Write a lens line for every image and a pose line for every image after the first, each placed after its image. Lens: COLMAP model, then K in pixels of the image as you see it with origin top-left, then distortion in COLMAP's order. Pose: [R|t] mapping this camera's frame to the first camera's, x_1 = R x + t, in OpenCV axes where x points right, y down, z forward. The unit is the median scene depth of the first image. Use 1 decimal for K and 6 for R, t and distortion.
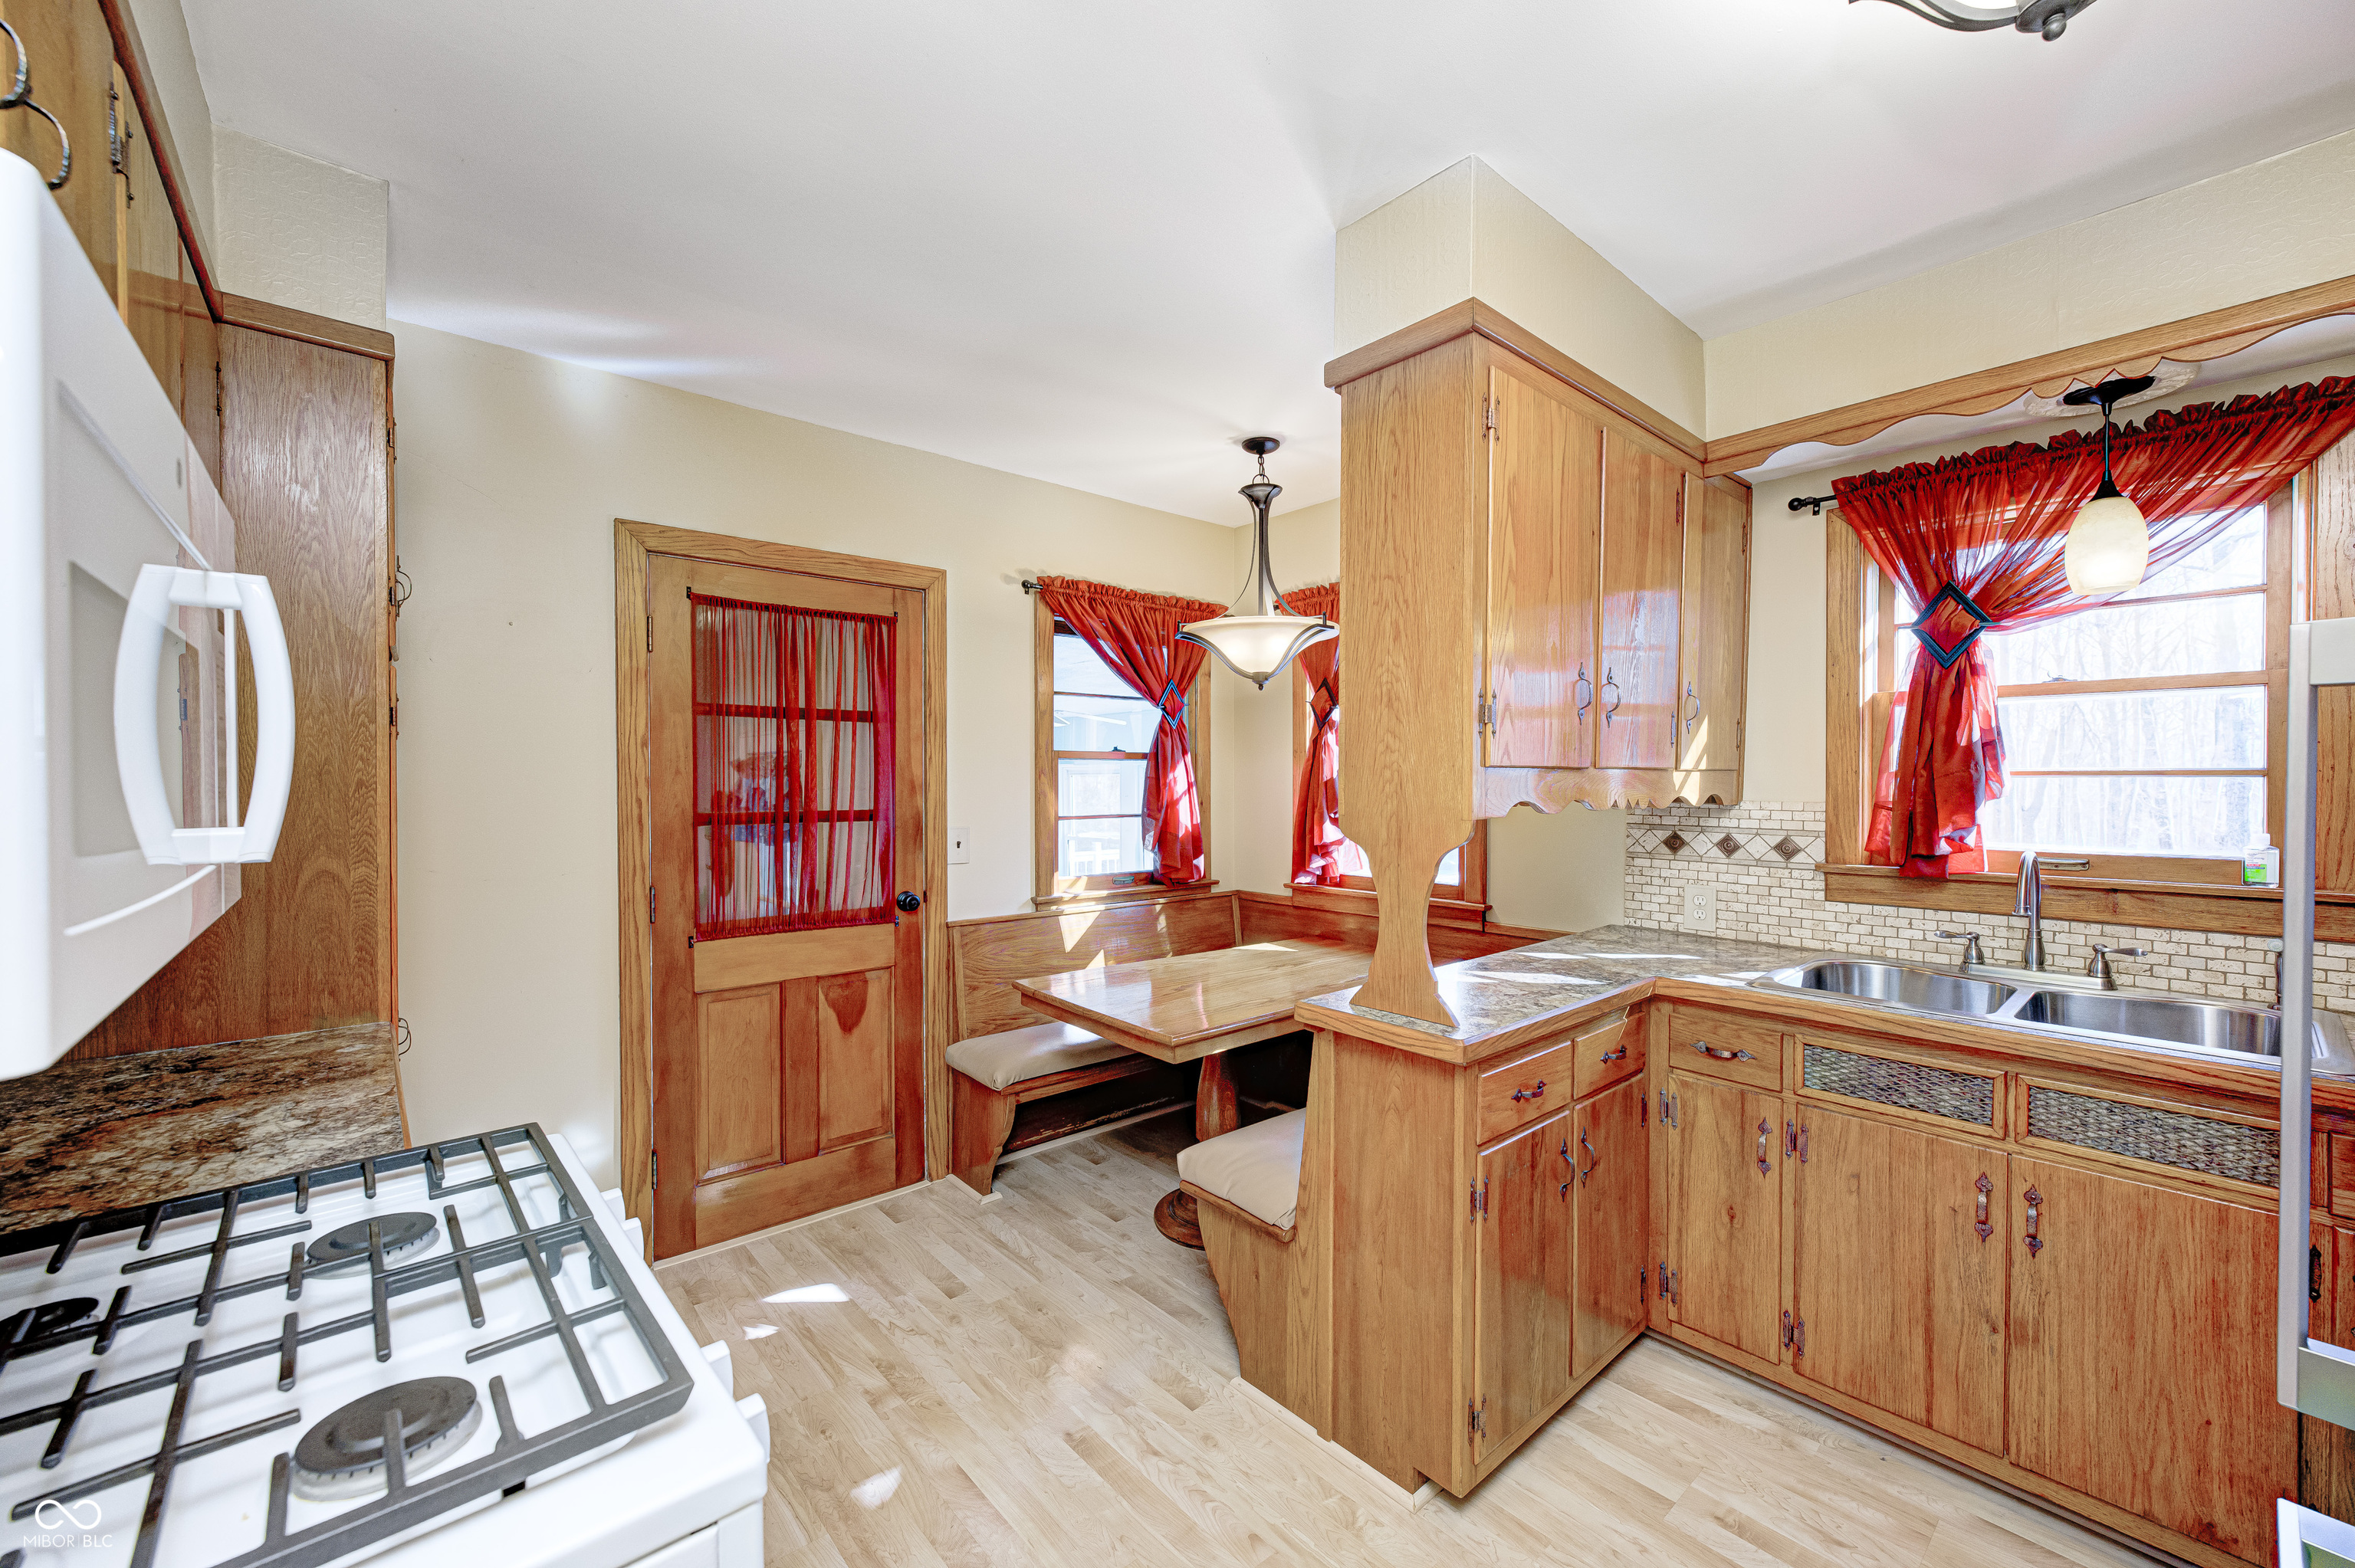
lens RADIAL K [[925.8, 0, 1189.7], [0, 925.8, 789.0], [0, 0, 1]] dist [-0.006882, 0.002559]
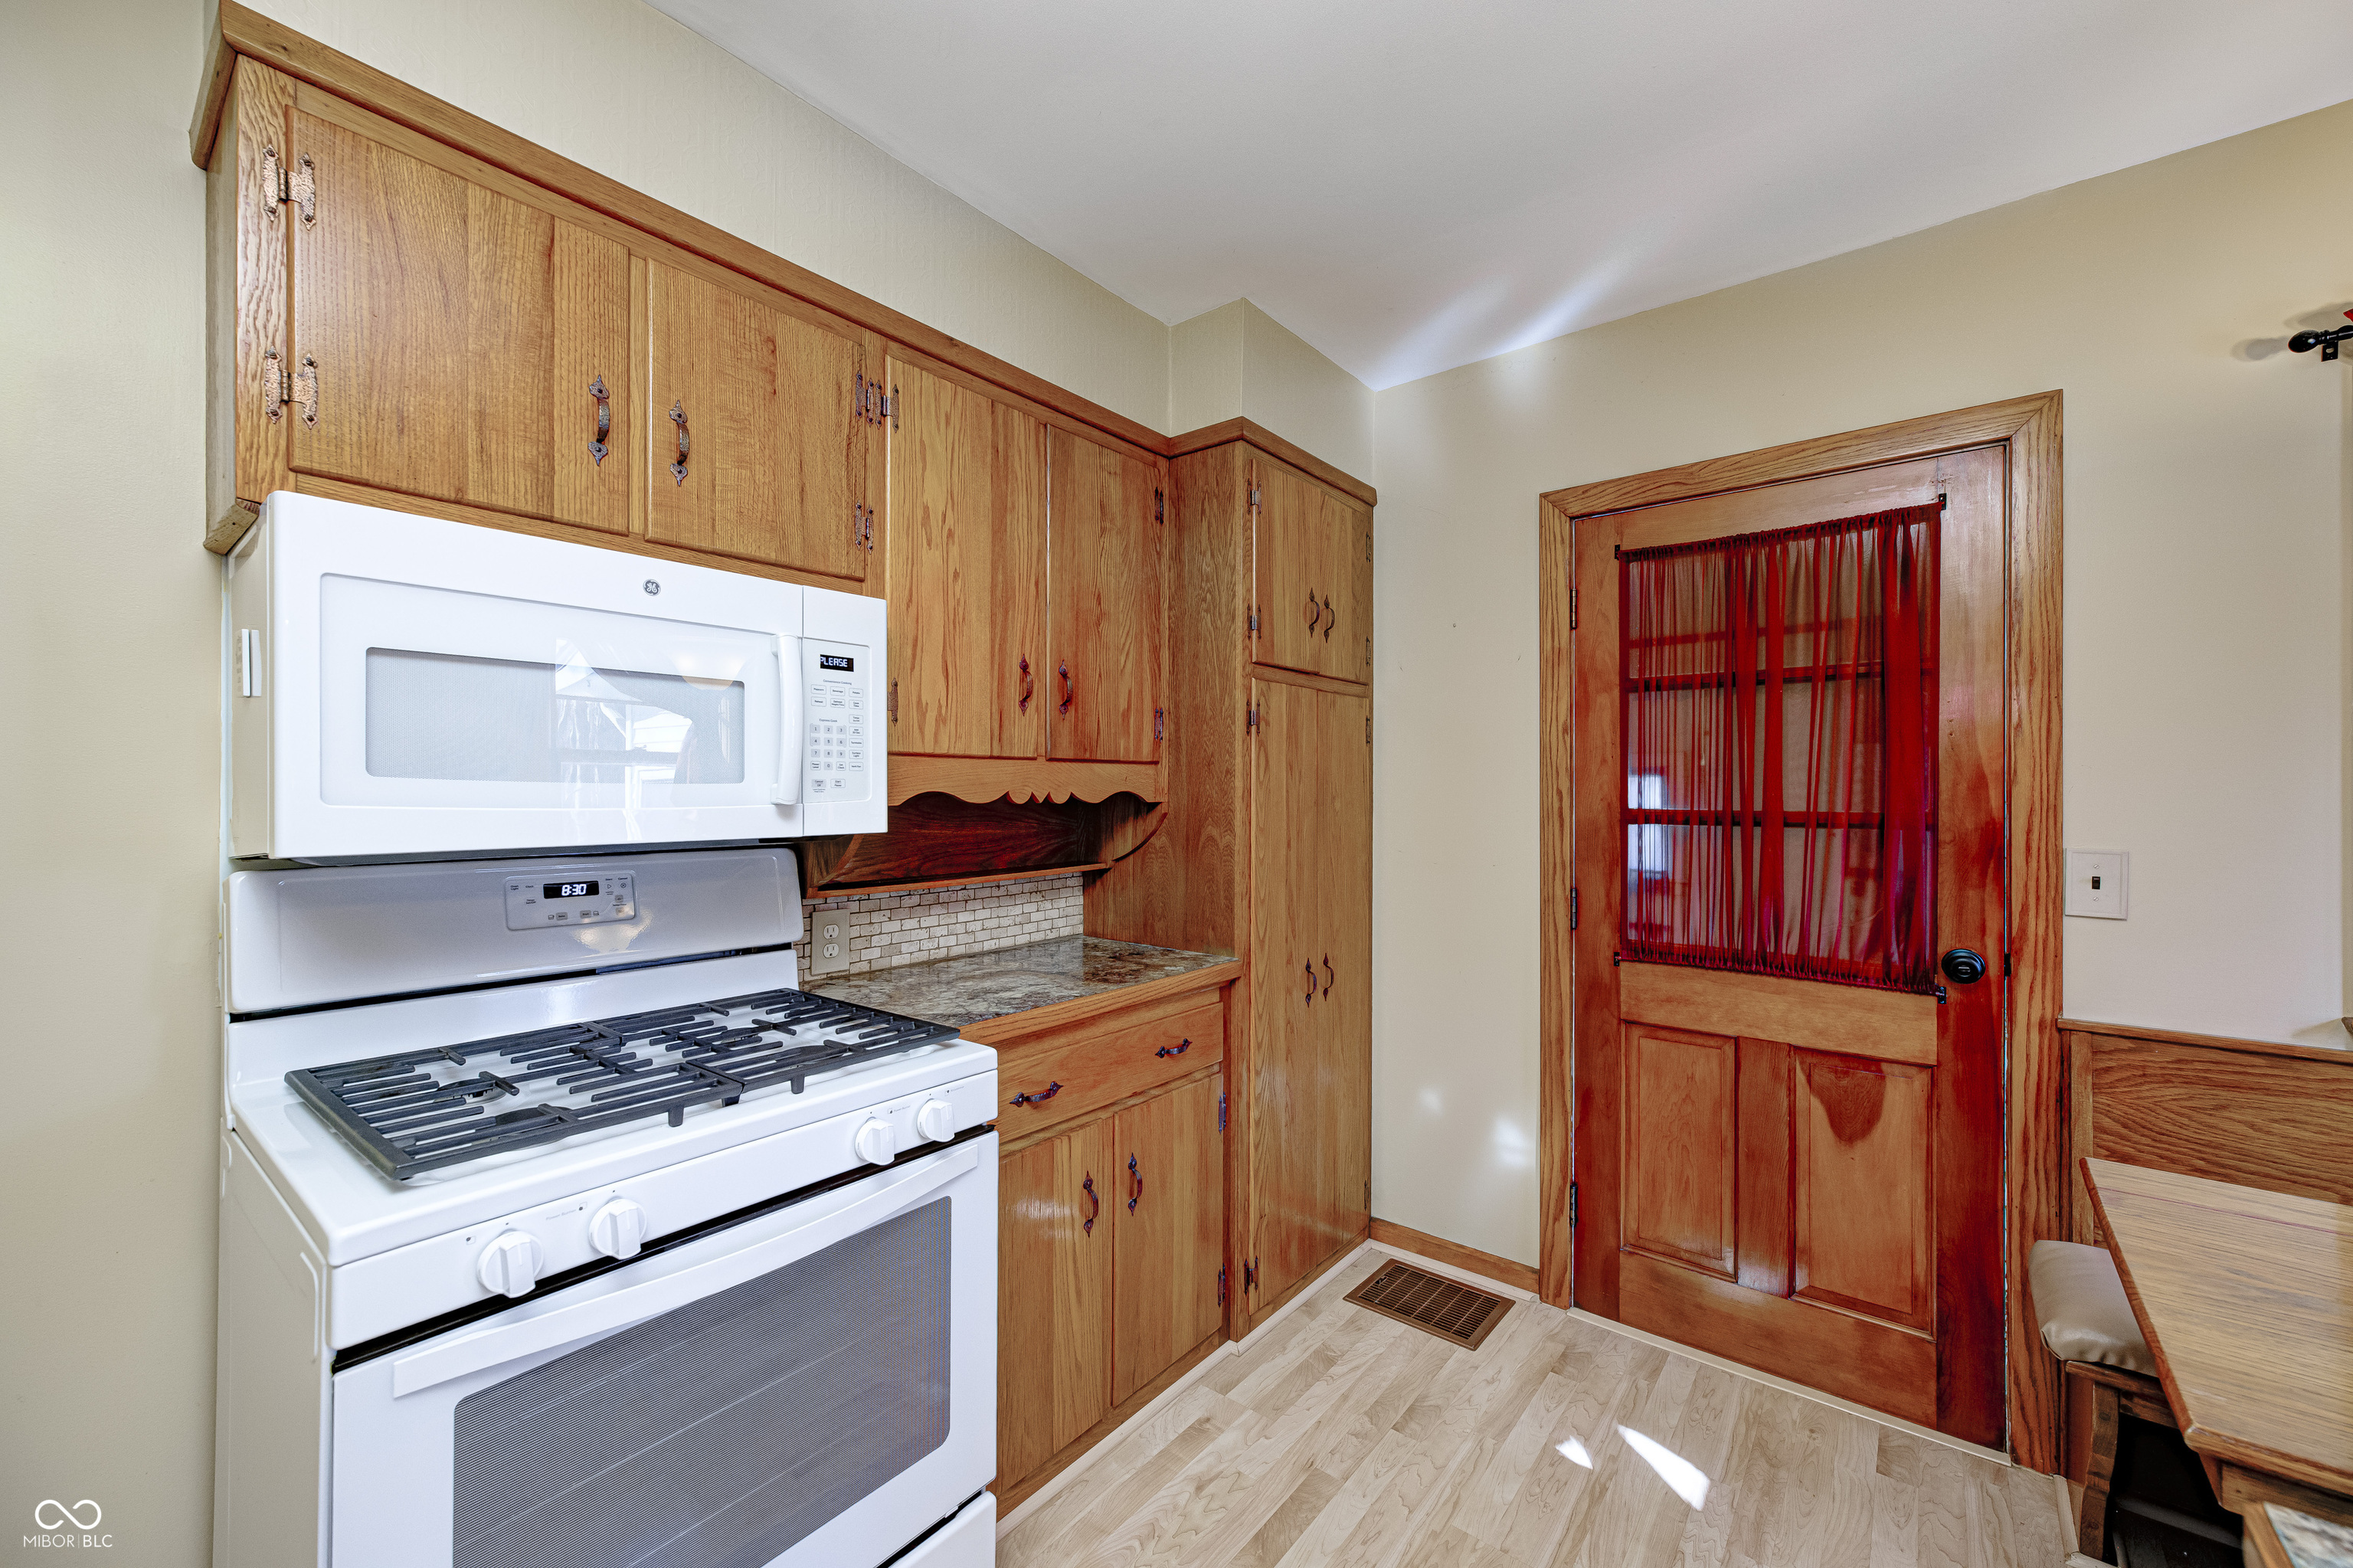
lens RADIAL K [[925.2, 0, 1185.4], [0, 925.2, 785.7], [0, 0, 1]] dist [-0.006882, 0.002559]
pose [[0.170603, -0.002155, -0.985337, 0.227668], [-0.011954, 0.999919, -0.004256, 0.013236], [0.985267, 0.012505, 0.170564, 0.444171]]
